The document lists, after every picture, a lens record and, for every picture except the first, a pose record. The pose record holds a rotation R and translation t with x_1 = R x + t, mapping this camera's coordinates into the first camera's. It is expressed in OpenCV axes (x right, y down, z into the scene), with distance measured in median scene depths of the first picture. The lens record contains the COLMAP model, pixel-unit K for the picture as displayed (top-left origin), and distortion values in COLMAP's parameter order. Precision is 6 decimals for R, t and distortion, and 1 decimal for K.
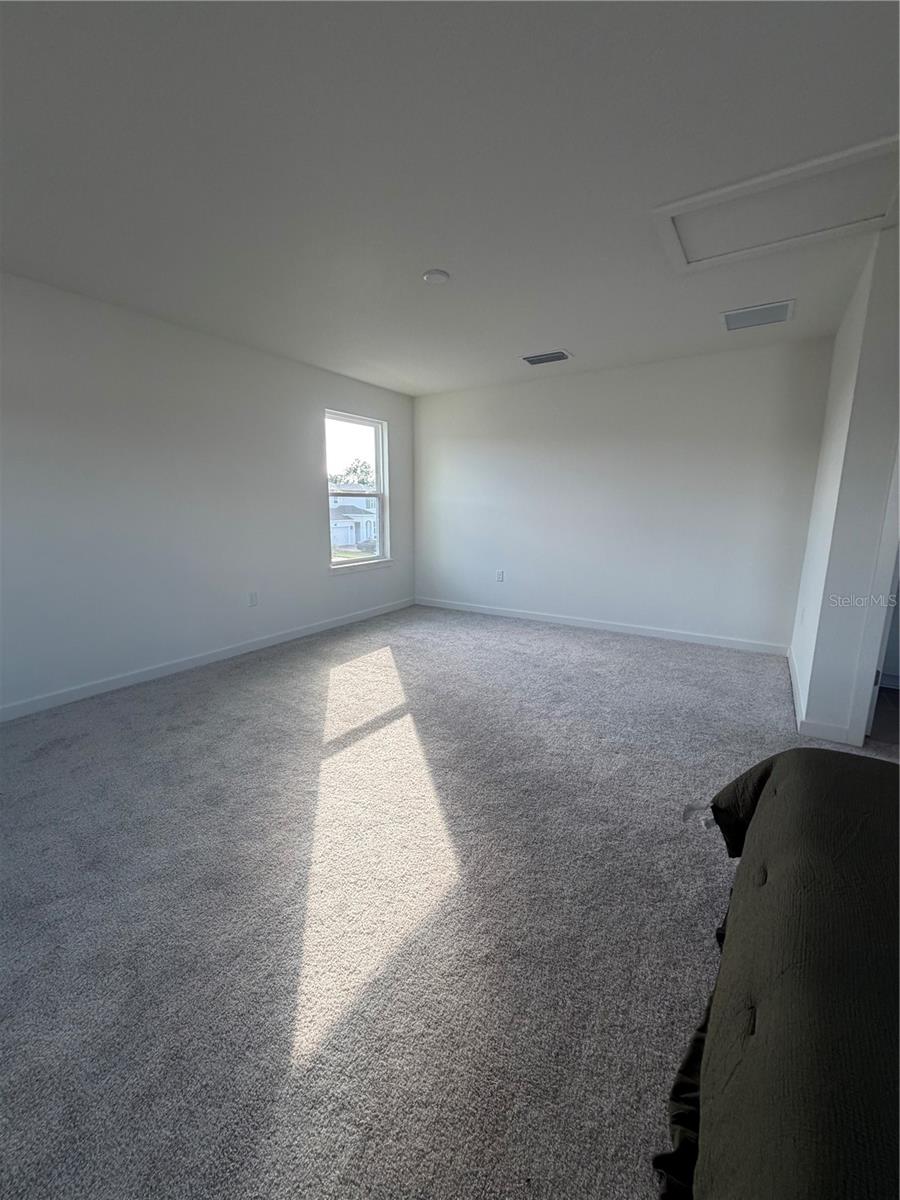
lens RADIAL K [[481.5, 0, 449.4], [0, 481.5, 594.4], [0, 0, 1]] dist [-0.001410, 0.001793]
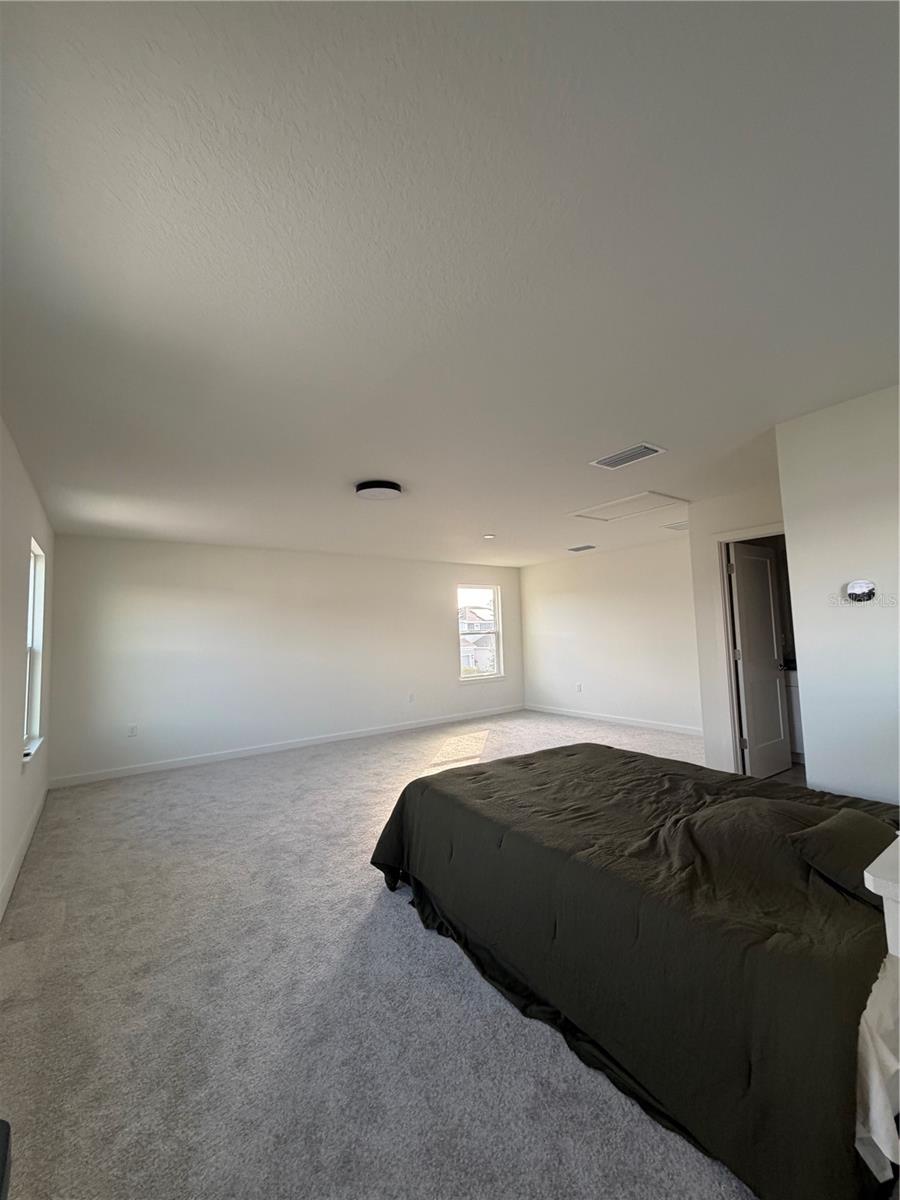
lens RADIAL K [[481.5, 0, 447.0], [0, 481.5, 599.0], [0, 0, 1]] dist [-0.001410, 0.001793]
pose [[0.927994, -0.055576, -0.368427, 0.278082], [-0.035435, 0.971168, -0.235750, 0.053849], [0.370907, 0.231829, 0.899268, -0.443753]]
